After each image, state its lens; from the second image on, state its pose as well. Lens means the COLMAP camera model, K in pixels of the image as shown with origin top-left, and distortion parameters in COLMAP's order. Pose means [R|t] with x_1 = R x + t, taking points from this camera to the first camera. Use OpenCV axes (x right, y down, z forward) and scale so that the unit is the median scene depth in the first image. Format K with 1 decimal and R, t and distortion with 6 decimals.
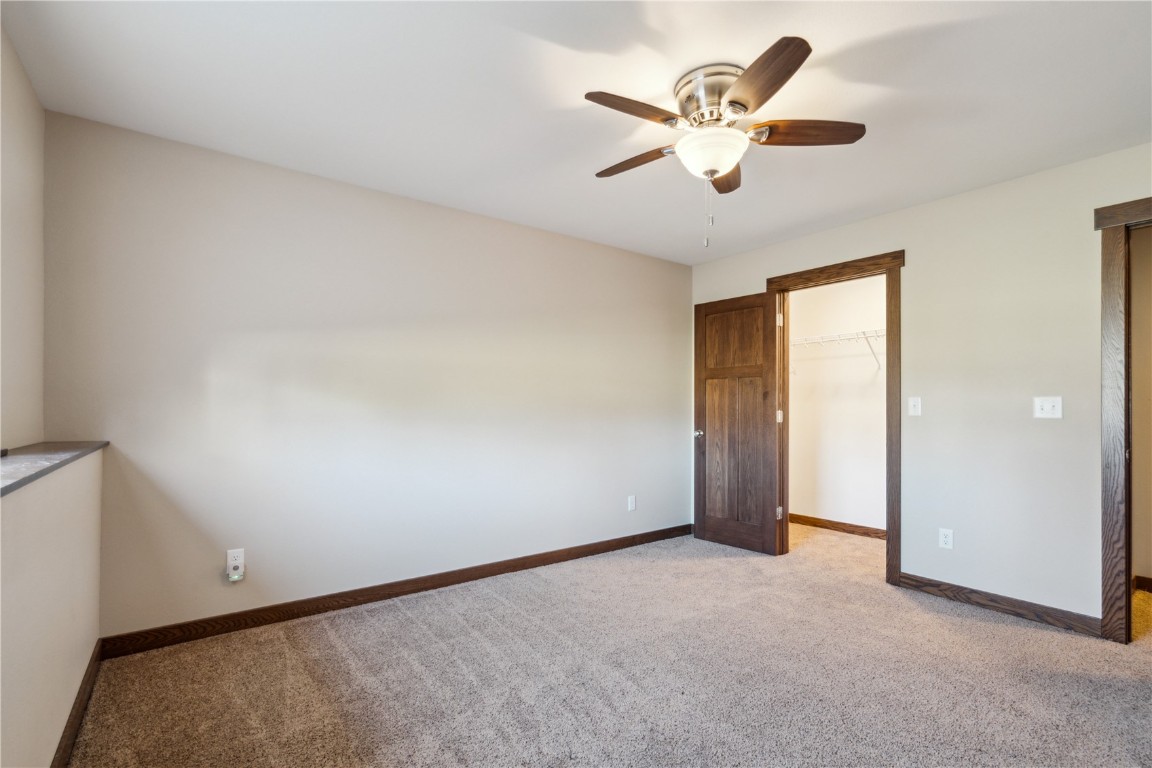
lens RADIAL K [[522.4, 0, 566.6], [0, 522.4, 403.6], [0, 0, 1]] dist [-0.000255, 0.000928]
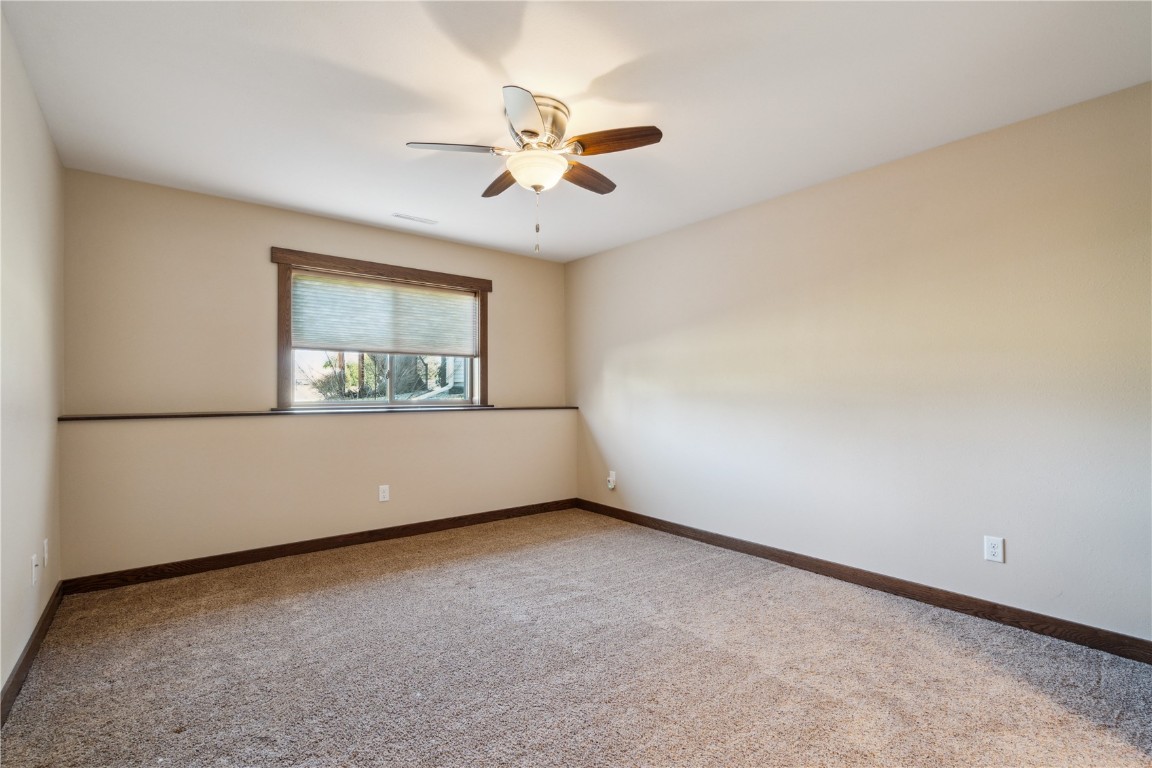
lens RADIAL K [[522.4, 0, 571.5], [0, 522.4, 392.7], [0, 0, 1]] dist [-0.000255, 0.000928]
pose [[0.035643, -0.000795, -0.999364, 0.979742], [0.012993, 0.999916, -0.000332, 0.010575], [0.999280, -0.012973, 0.035651, 0.700153]]
